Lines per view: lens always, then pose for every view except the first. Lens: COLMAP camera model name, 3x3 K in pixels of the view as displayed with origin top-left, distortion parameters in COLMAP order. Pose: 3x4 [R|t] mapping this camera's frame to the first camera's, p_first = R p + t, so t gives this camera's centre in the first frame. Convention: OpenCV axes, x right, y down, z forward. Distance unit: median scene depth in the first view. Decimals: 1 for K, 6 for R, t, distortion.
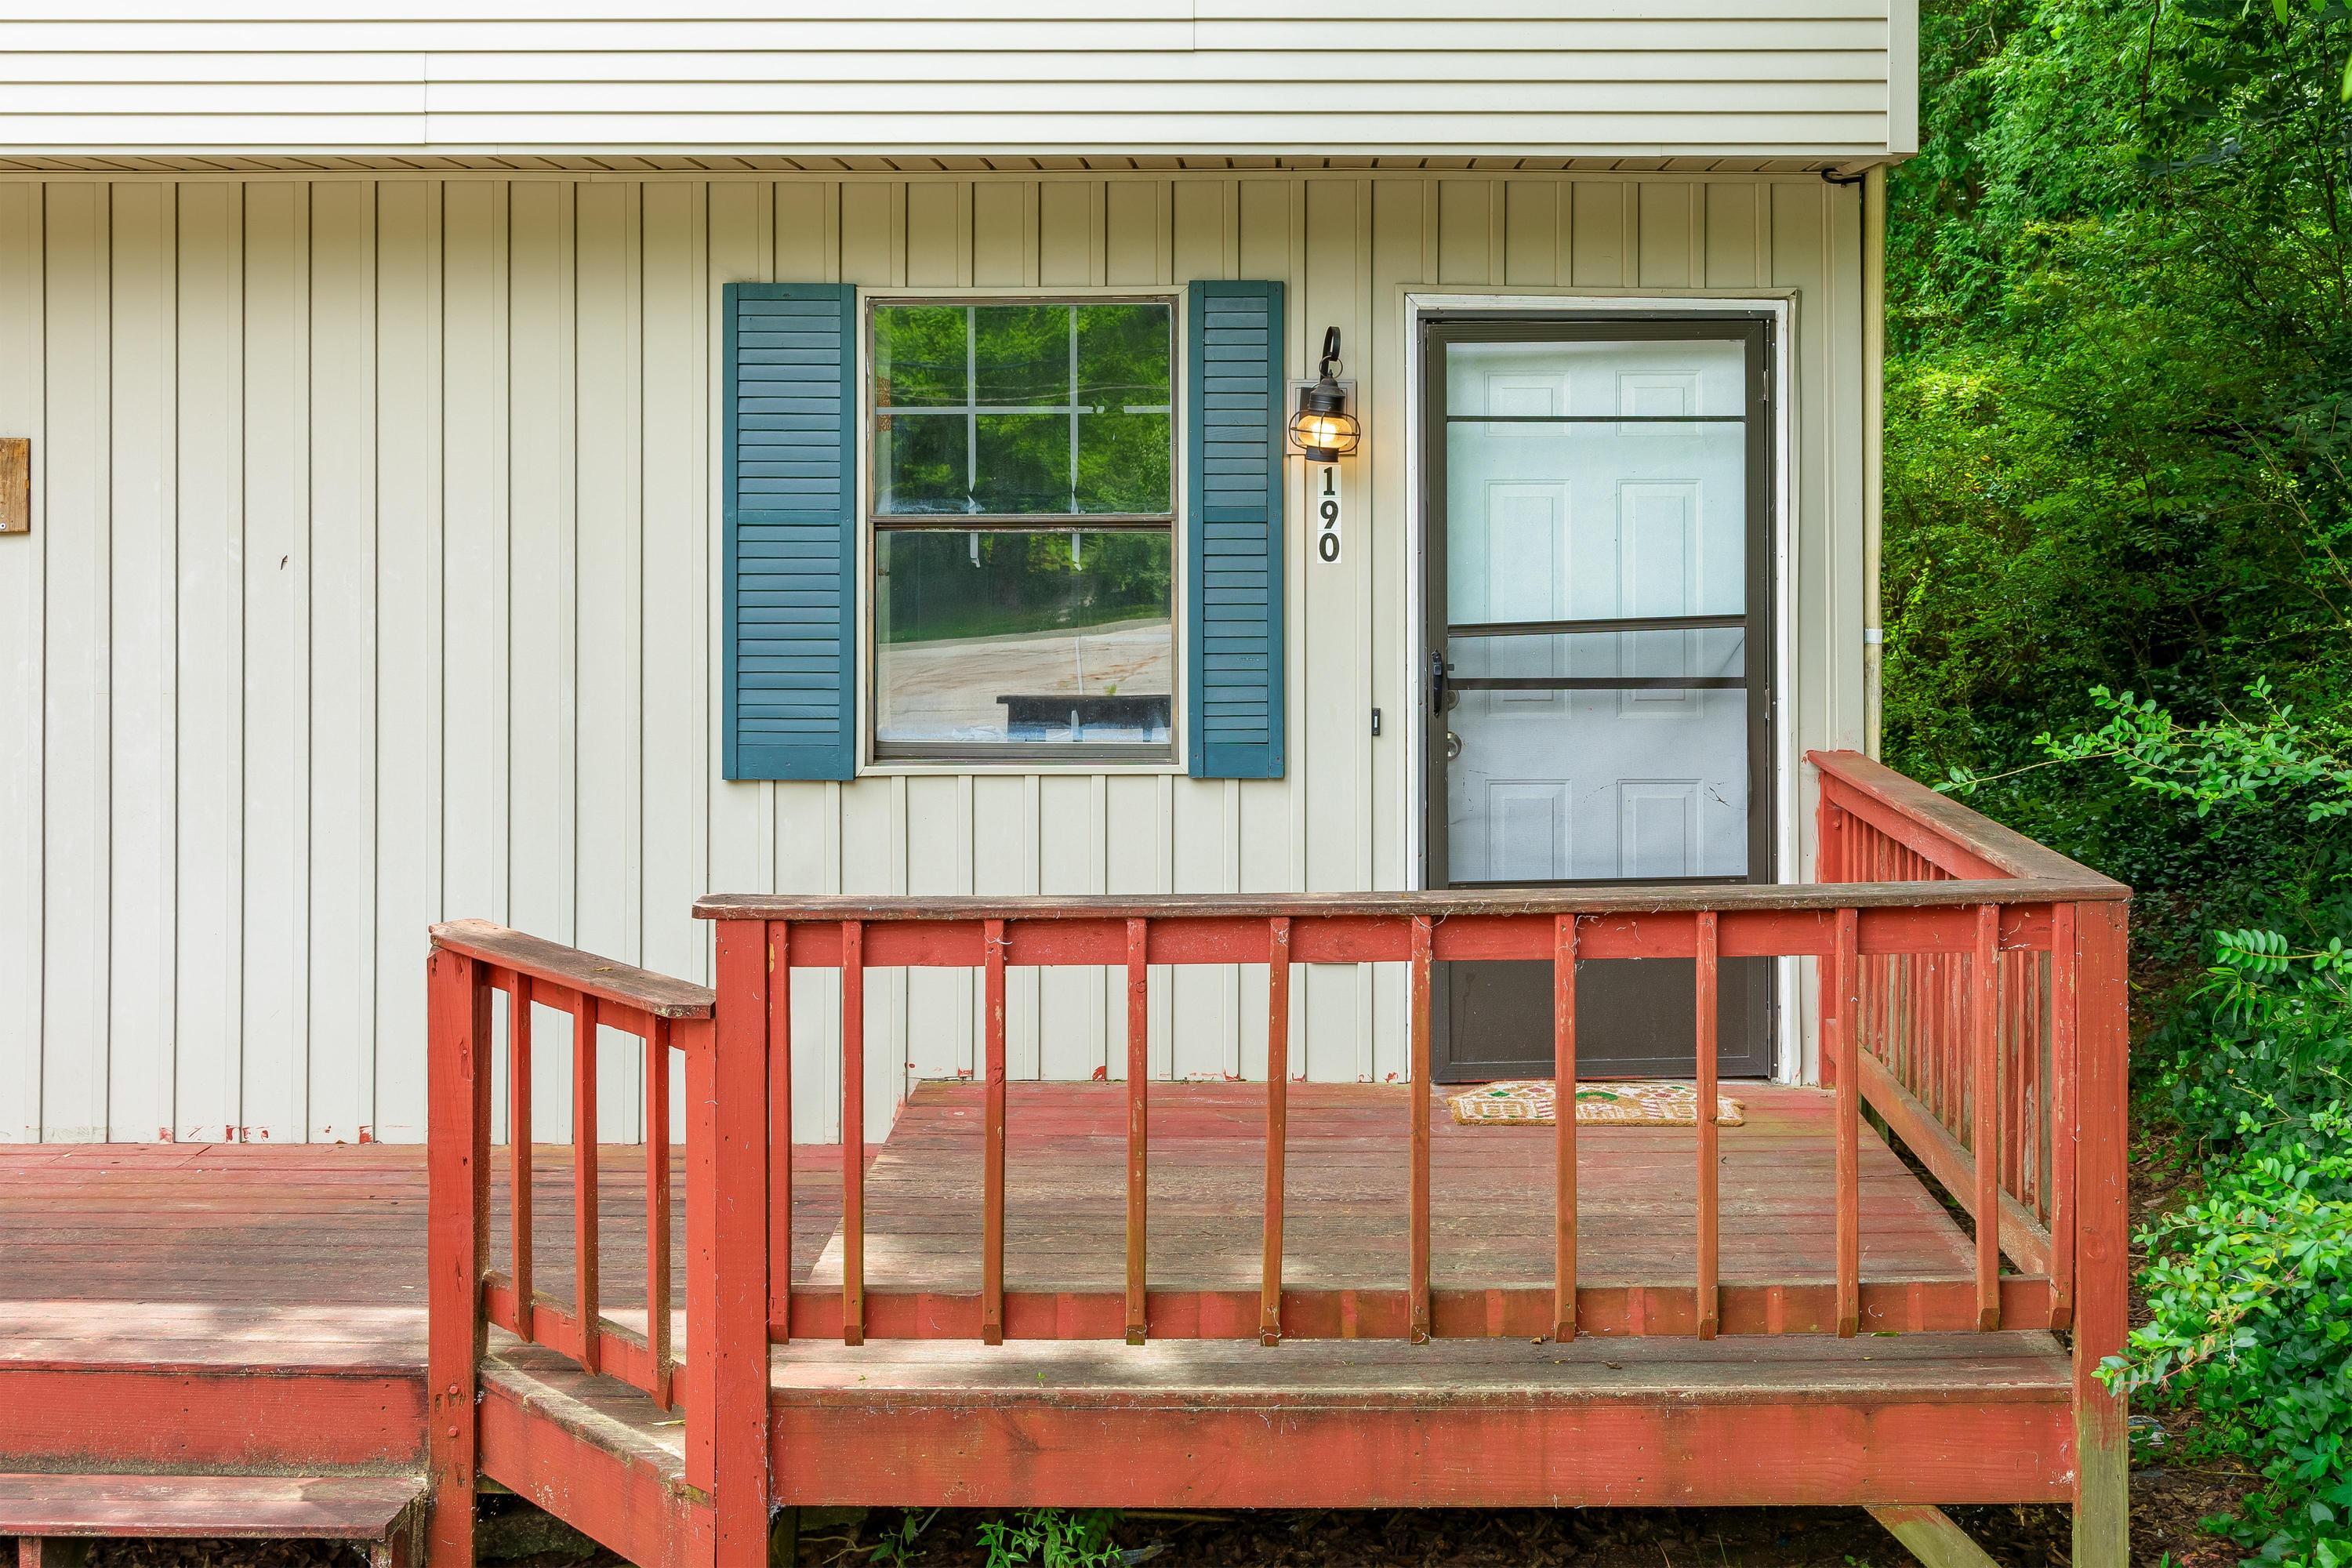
lens RADIAL K [[5783.6, 0, 1176.0], [0, 5783.6, 784.0], [0, 0, 1]] dist [-0.034633, 0.065565]
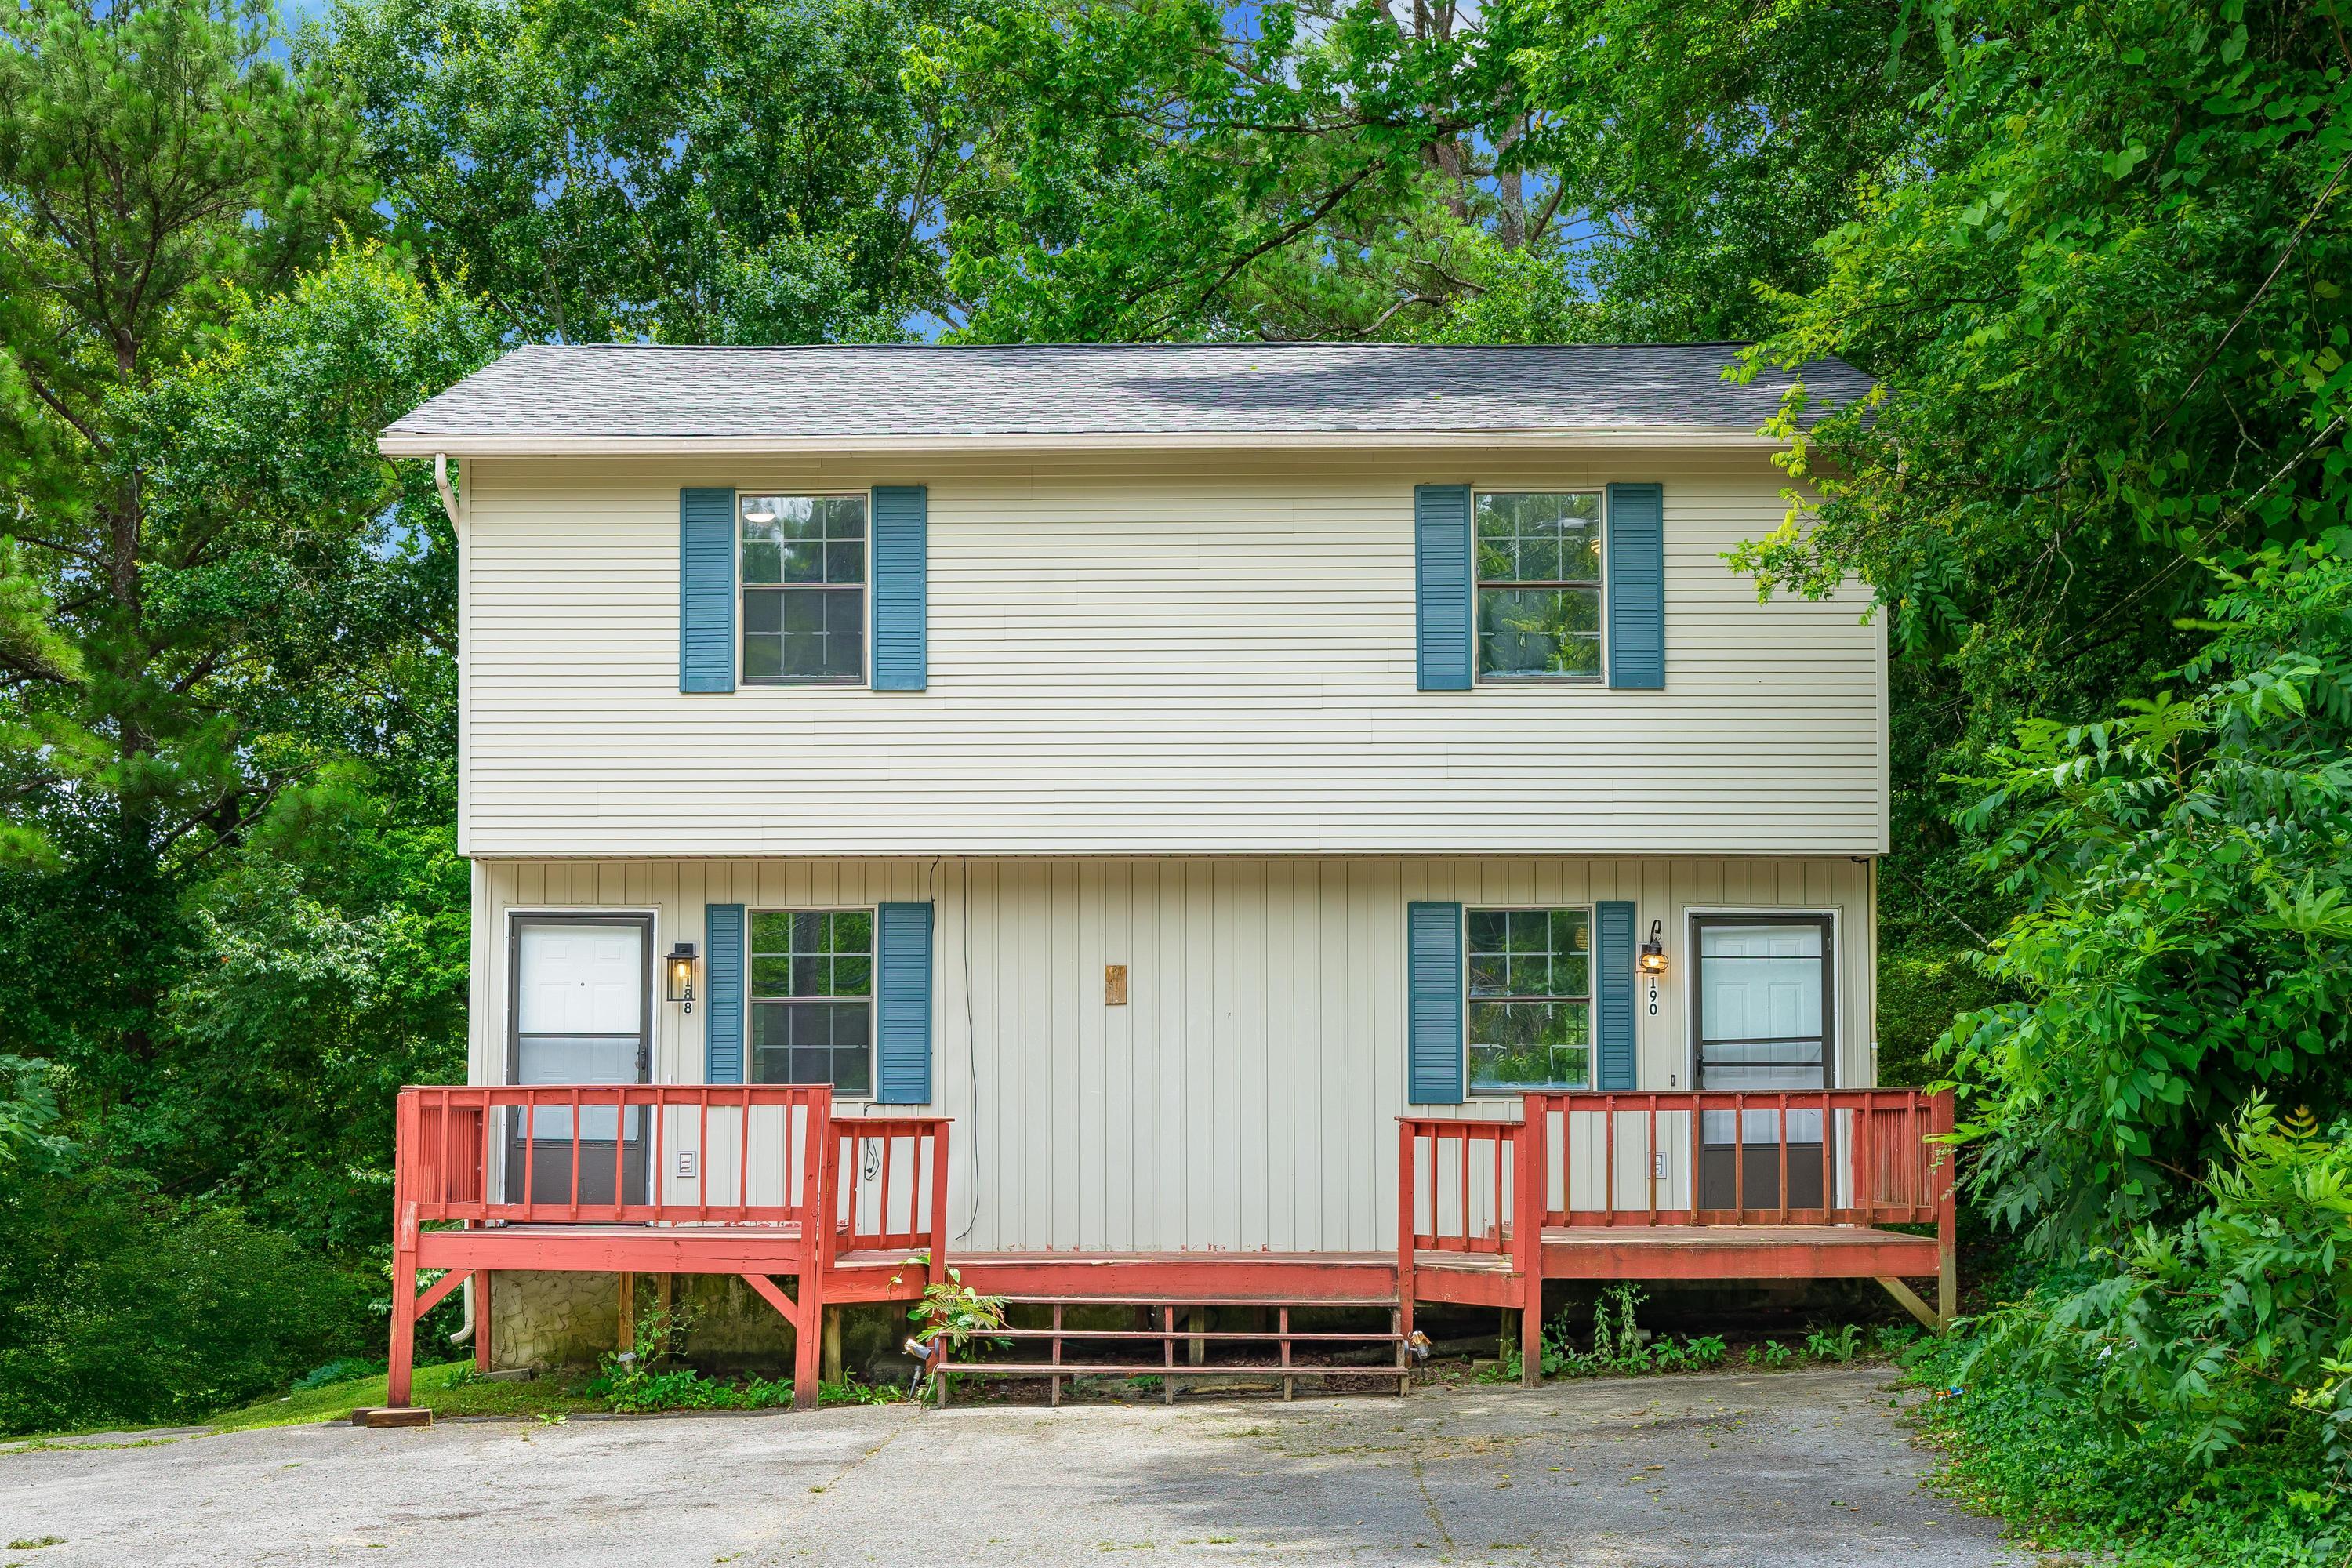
lens RADIAL K [[6799.0, 0, 1176.0], [0, 6799.0, 784.0], [0, 0, 1]] dist [0.034506, -0.222964]
pose [[0.999821, 0.001622, 0.018860, -0.233365], [0.000307, 0.994799, -0.101856, 0.159958], [-0.018927, 0.101843, 0.994620, -1.903905]]
